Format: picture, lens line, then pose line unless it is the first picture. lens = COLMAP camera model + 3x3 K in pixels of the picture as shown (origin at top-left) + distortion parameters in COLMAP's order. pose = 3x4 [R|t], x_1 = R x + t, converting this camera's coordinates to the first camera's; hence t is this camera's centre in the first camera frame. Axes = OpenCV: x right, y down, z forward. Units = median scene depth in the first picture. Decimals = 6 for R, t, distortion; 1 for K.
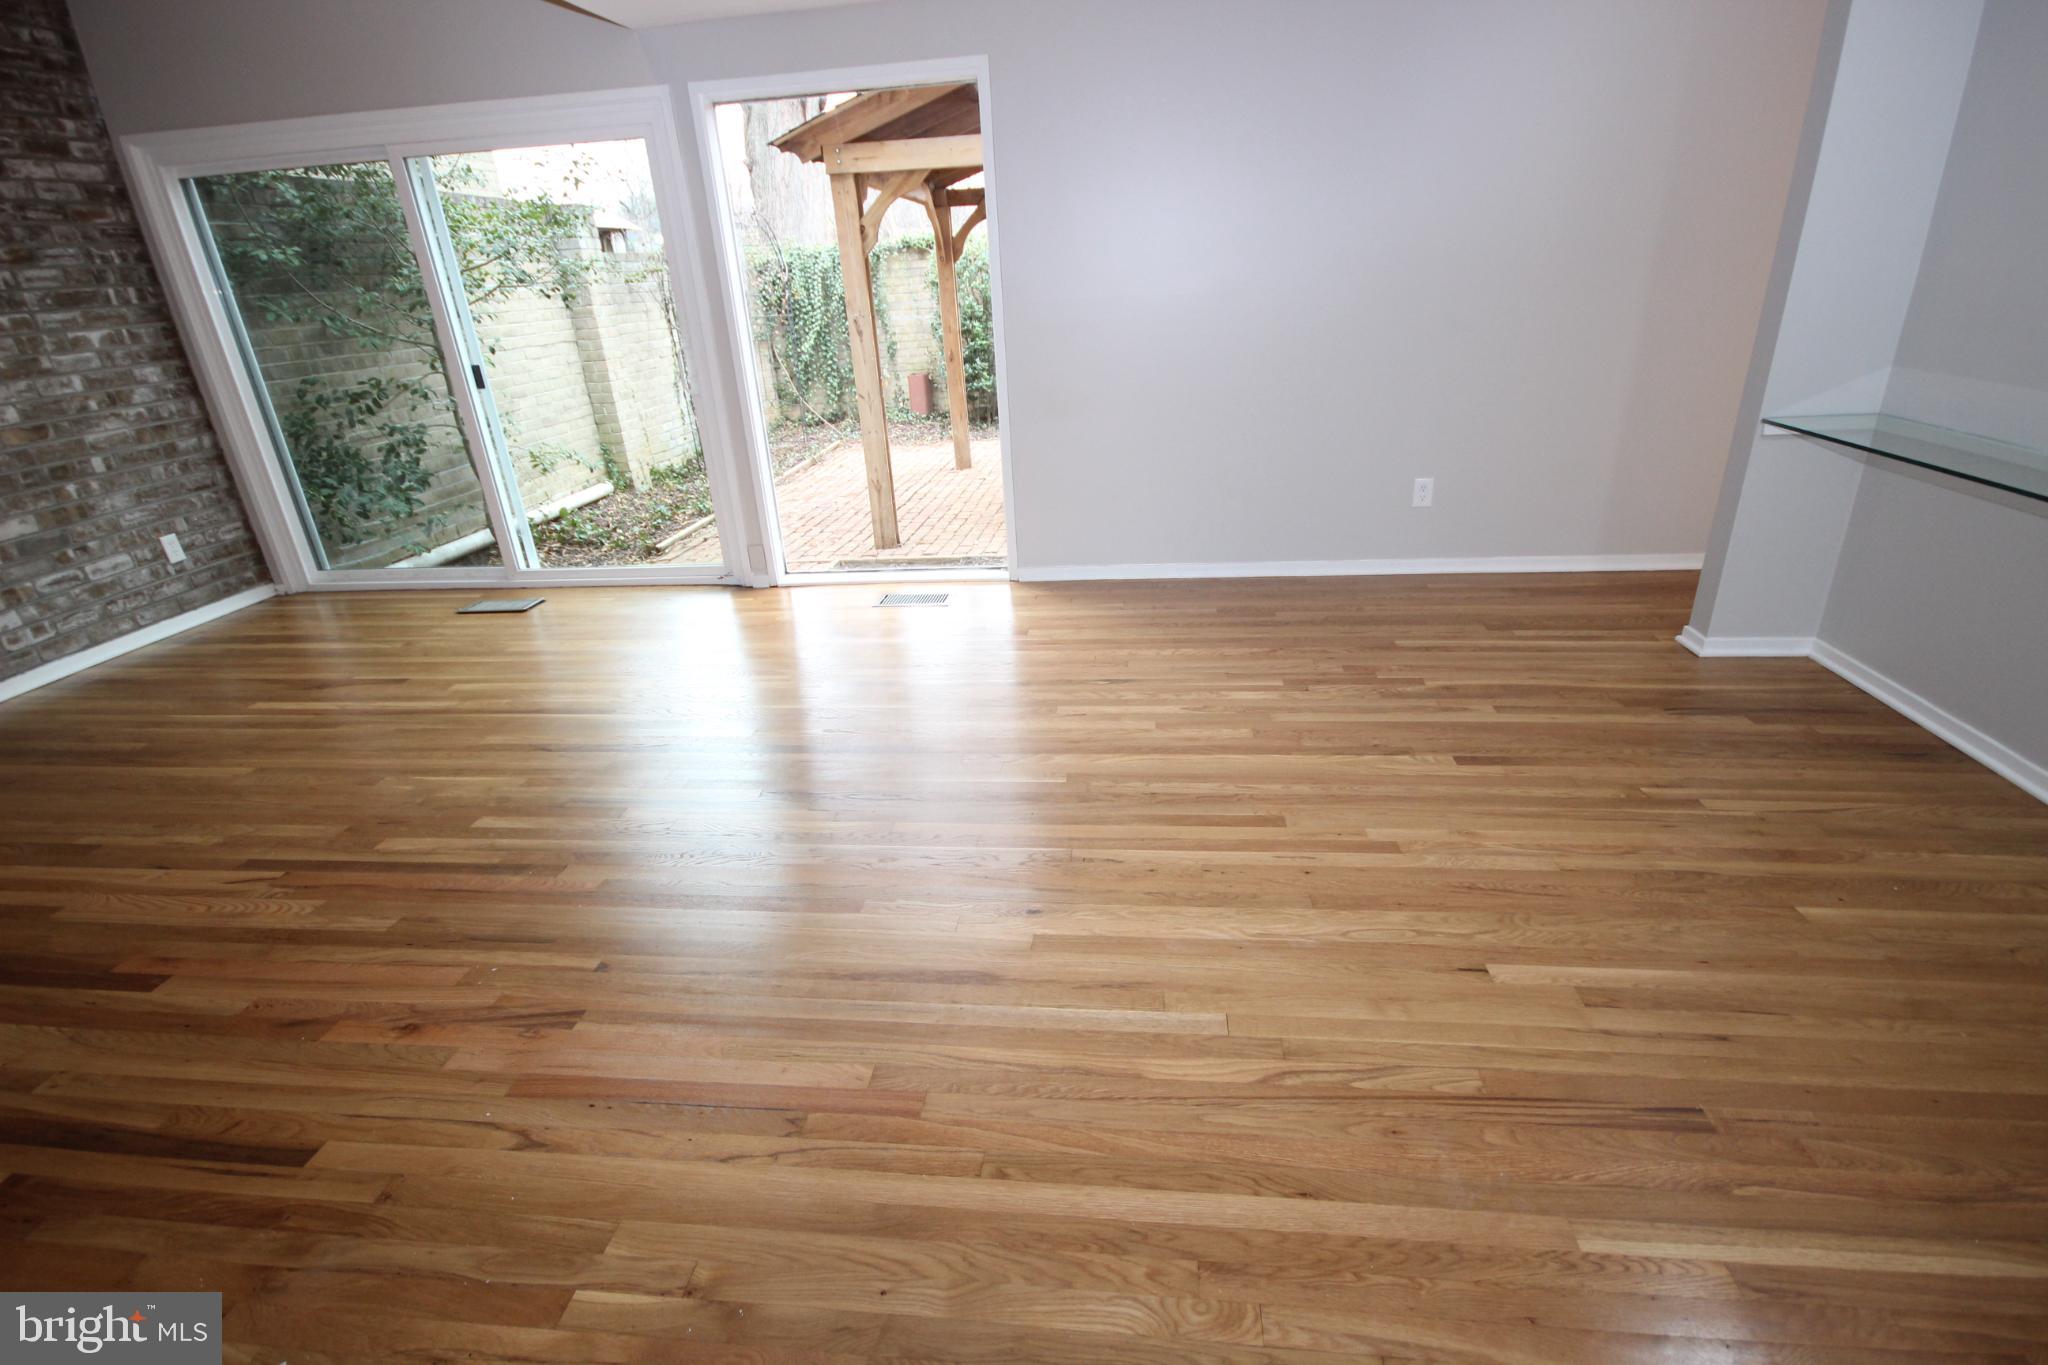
lens RADIAL K [[990.7, 0, 1049.2], [0, 990.7, 698.2], [0, 0, 1]] dist [0.020848, -0.016762]
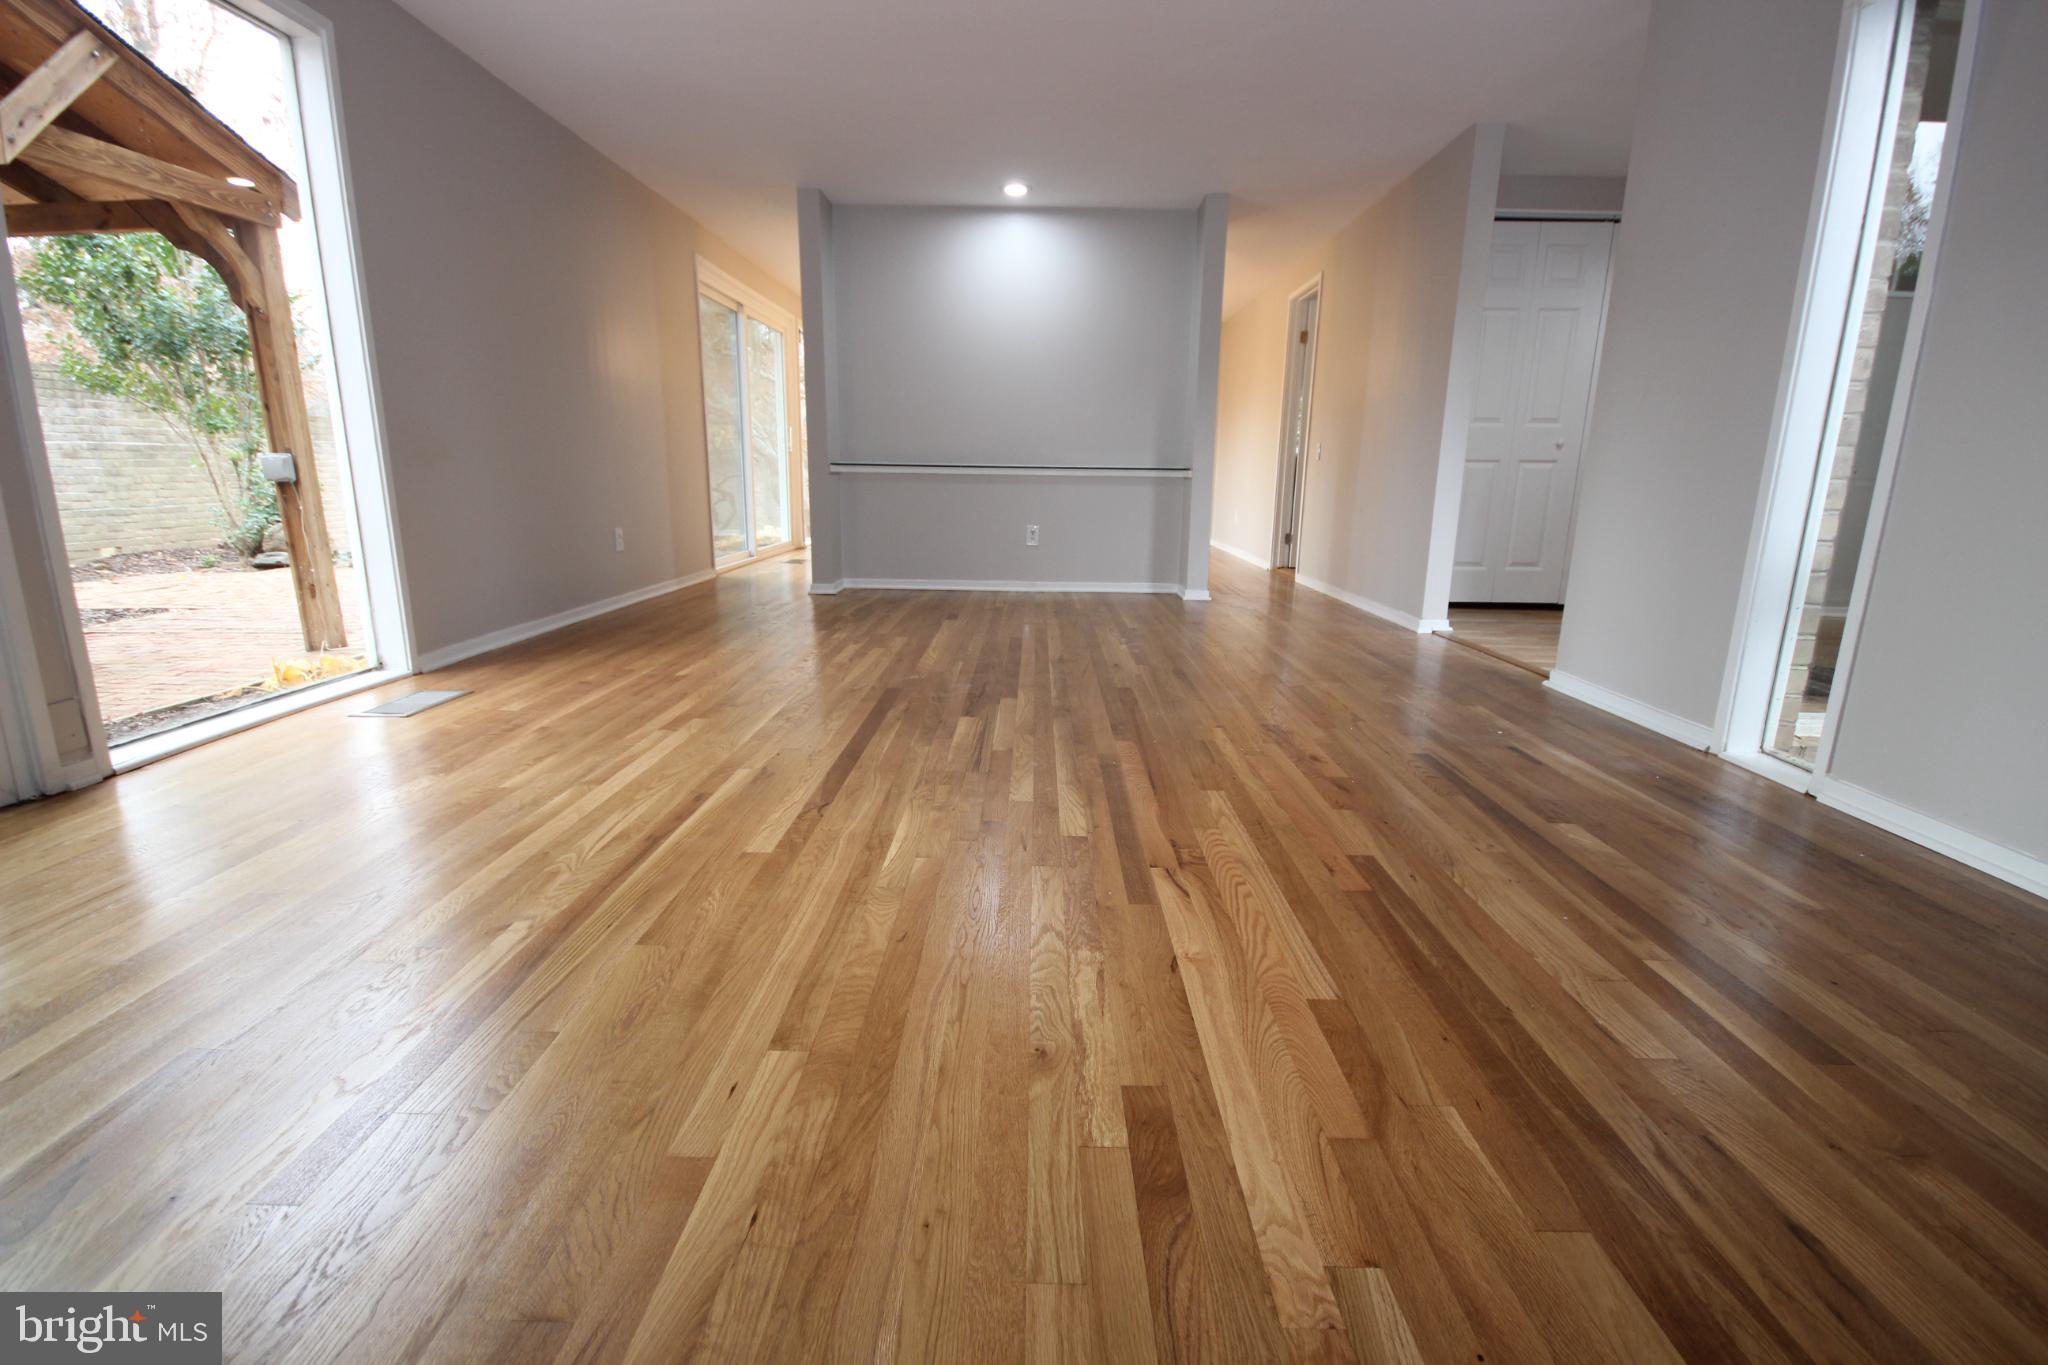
lens RADIAL K [[952.1, 0, 1027.6], [0, 952.1, 693.8], [0, 0, 1]] dist [0.012243, -0.012631]
pose [[-0.106593, -0.174059, 0.978949, -0.883362], [0.392075, 0.897424, 0.202254, -0.074893], [-0.913737, 0.405380, -0.027415, 0.648714]]
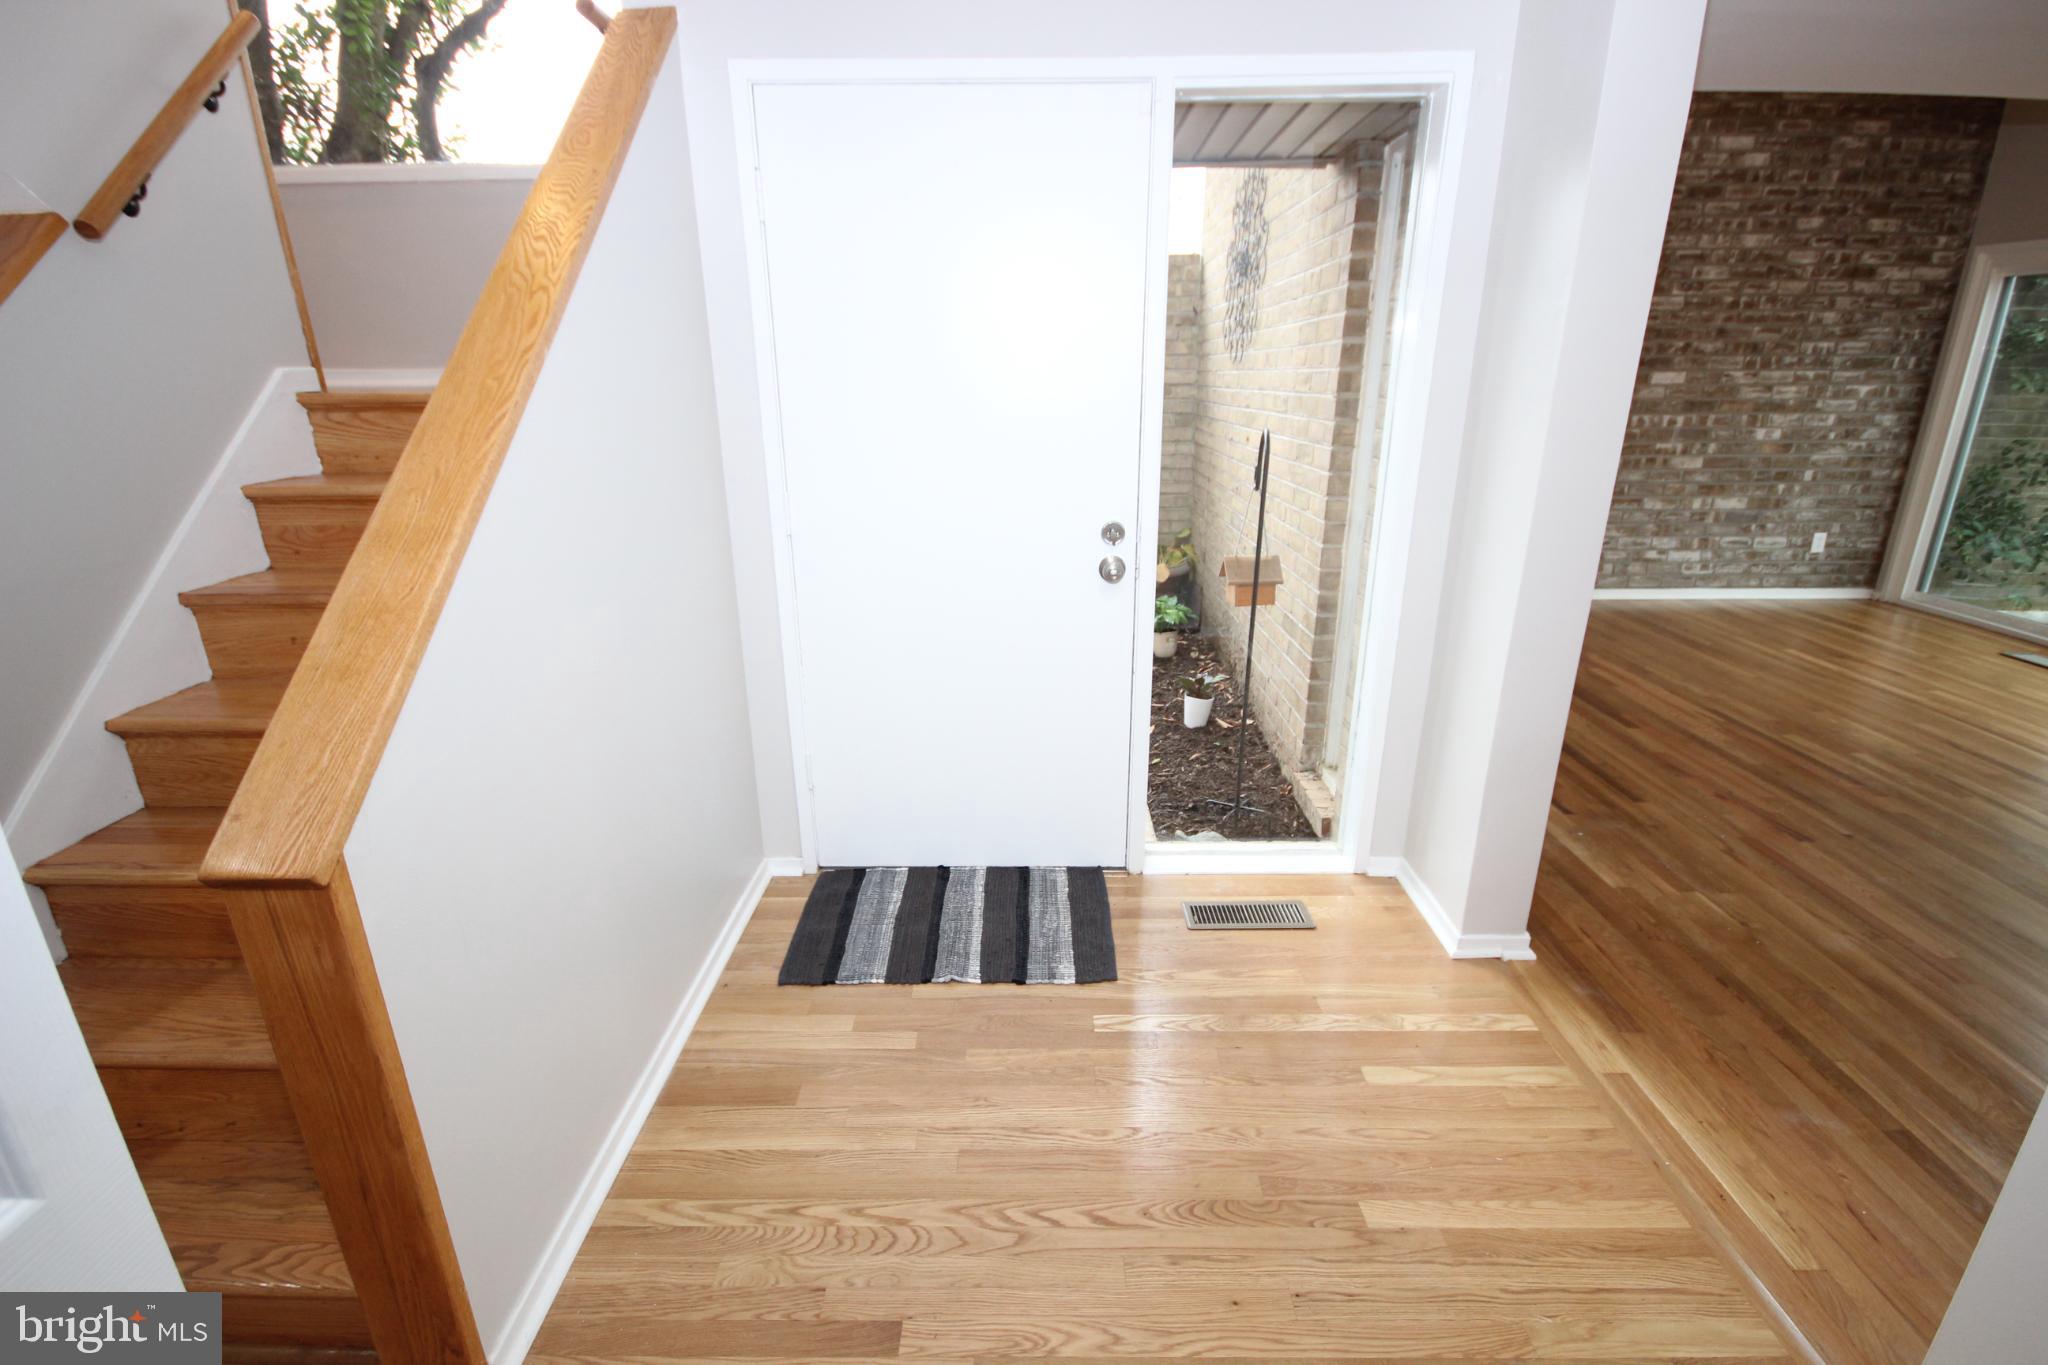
lens RADIAL K [[990.7, 0, 994.7], [0, 990.7, 700.5], [0, 0, 1]] dist [0.020848, -0.016762]
pose [[0.103090, 0.371649, -0.922632, 0.372941], [-0.400226, 0.864671, 0.303583, 0.079551], [0.910599, 0.337965, 0.237882, -0.302957]]
